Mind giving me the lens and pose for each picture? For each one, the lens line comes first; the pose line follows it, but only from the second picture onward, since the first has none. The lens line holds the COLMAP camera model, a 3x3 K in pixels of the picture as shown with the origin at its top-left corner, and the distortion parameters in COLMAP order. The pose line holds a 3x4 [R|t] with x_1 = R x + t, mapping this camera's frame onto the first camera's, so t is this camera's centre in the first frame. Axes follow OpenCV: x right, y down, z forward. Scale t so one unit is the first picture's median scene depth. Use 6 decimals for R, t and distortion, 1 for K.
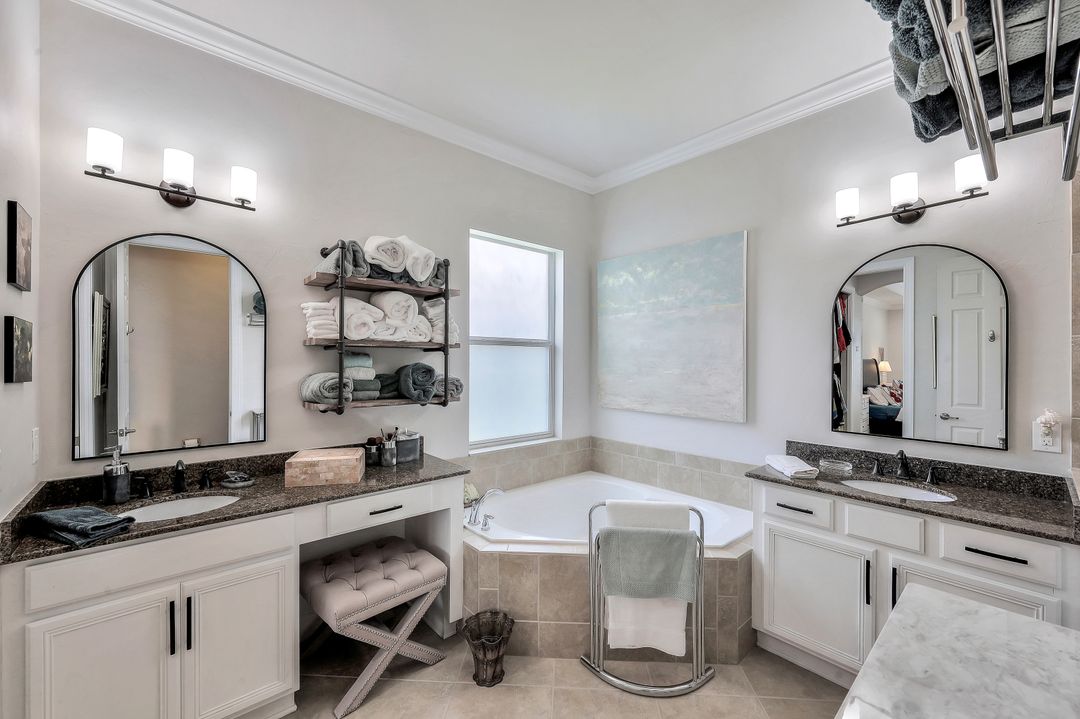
lens RADIAL K [[435.8, 0, 538.3], [0, 435.8, 359.4], [0, 0, 1]] dist [-0.000232, -0.000067]
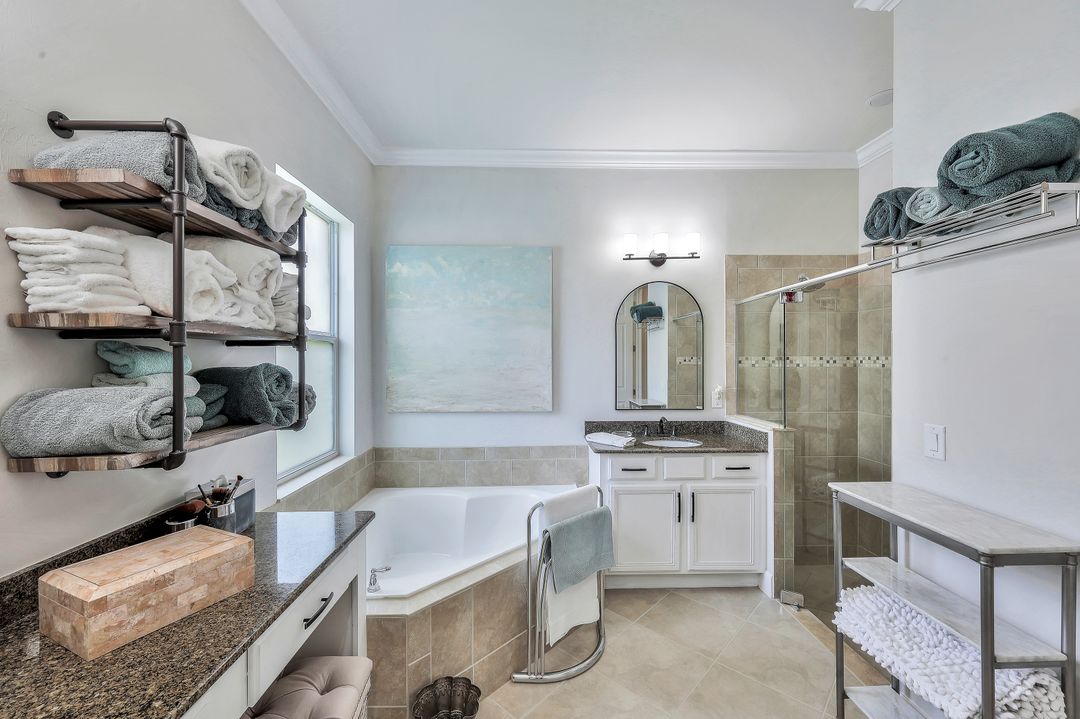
lens RADIAL K [[435.8, 0, 538.3], [0, 435.8, 359.4], [0, 0, 1]] dist [-0.000232, -0.000067]
pose [[0.636692, -0.006648, 0.771090, -0.459674], [0.003878, 0.999978, 0.005419, -0.000356], [-0.771109, -0.000460, 0.636703, 0.288057]]
